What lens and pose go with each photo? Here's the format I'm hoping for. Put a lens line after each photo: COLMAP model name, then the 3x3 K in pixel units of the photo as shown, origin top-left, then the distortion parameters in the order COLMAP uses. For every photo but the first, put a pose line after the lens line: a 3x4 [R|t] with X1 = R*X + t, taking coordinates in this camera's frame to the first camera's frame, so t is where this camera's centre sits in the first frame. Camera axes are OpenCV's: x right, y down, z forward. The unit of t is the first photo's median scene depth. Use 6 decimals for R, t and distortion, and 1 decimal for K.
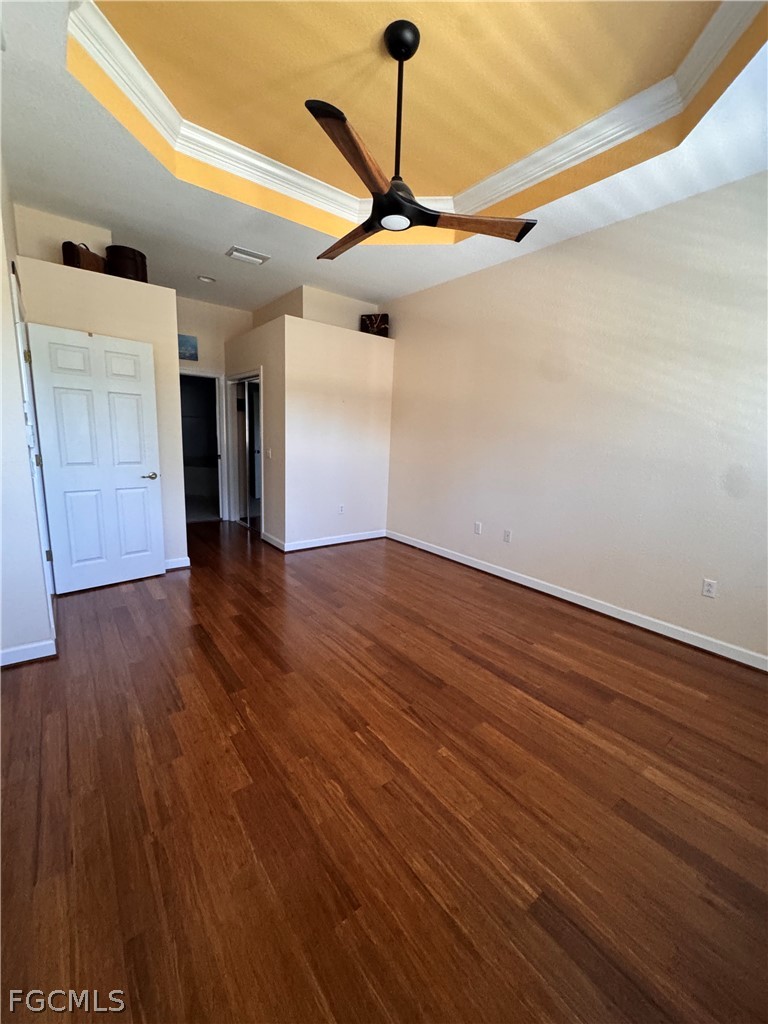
lens RADIAL K [[409.4, 0, 387.4], [0, 409.4, 505.4], [0, 0, 1]] dist [-0.006956, 0.000808]
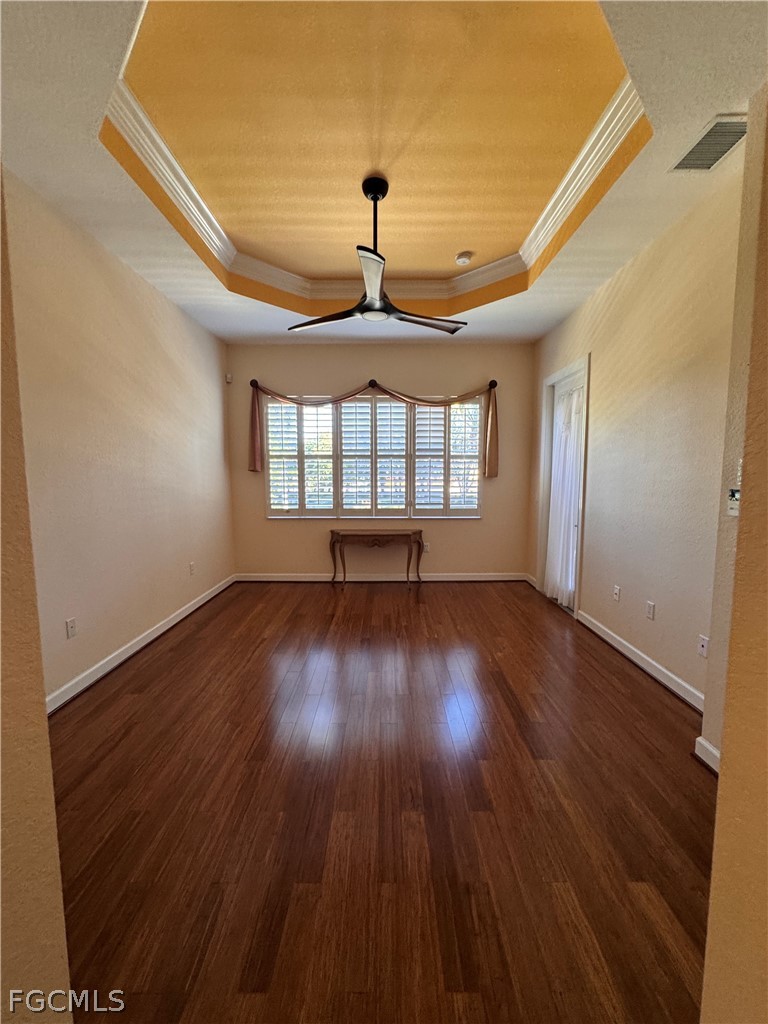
lens RADIAL K [[409.4, 0, 386.6], [0, 409.4, 514.0], [0, 0, 1]] dist [-0.006956, 0.000808]
pose [[-0.785703, -0.099262, 0.610588, -0.704387], [0.077886, 0.963314, 0.256827, -0.335291], [-0.613681, 0.249346, -0.749148, 1.736509]]
